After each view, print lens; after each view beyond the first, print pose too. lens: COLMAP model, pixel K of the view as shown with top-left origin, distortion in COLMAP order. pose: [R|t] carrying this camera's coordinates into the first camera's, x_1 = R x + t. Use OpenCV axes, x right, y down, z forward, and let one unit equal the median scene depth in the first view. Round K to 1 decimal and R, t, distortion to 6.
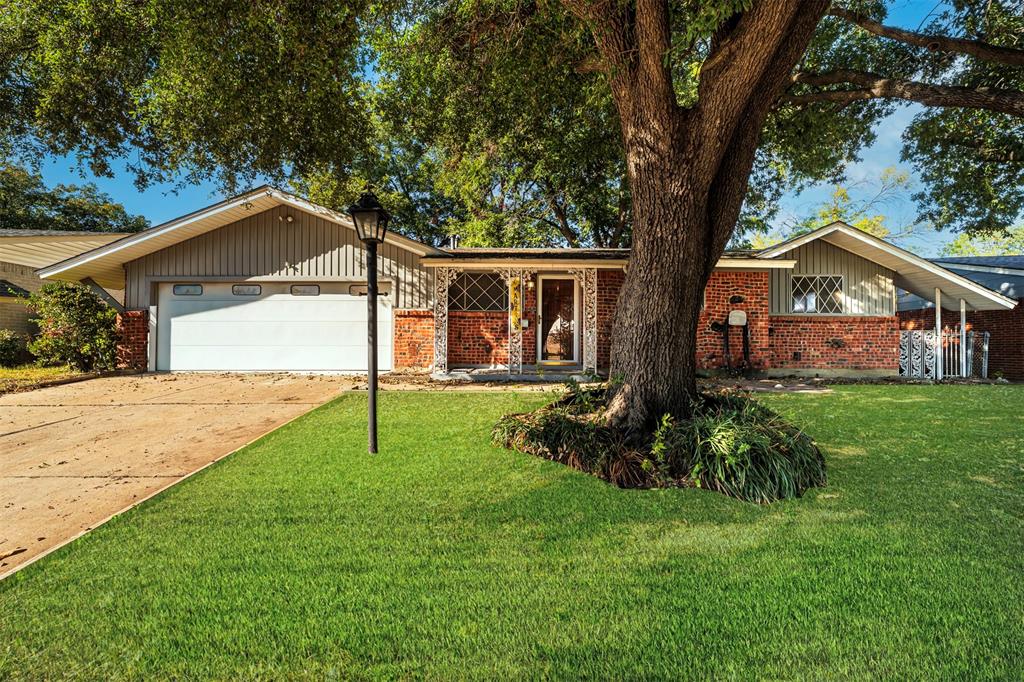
lens RADIAL K [[429.9, 0, 512.0], [0, 429.9, 341.0], [0, 0, 1]] dist [-0.001127, -0.000042]
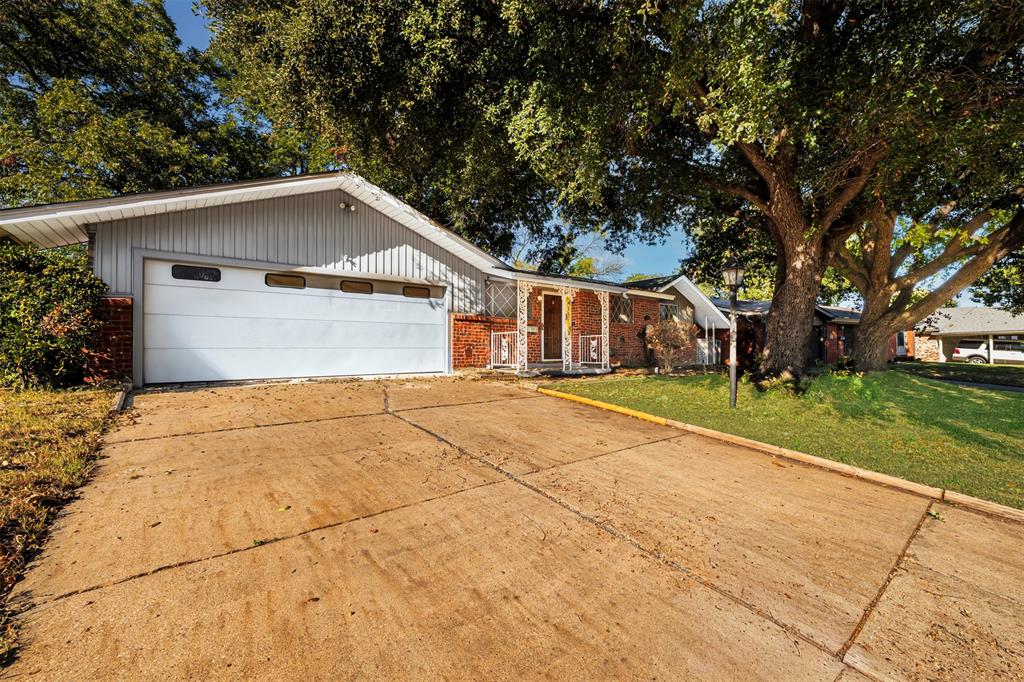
lens RADIAL K [[429.9, 0, 512.0], [0, 429.9, 341.0], [0, 0, 1]] dist [-0.001127, -0.000042]
pose [[0.787109, 0.007622, 0.616767, -0.798370], [-0.003559, 0.999963, -0.007815, 0.001733], [-0.616804, 0.003956, 0.787107, 0.081216]]
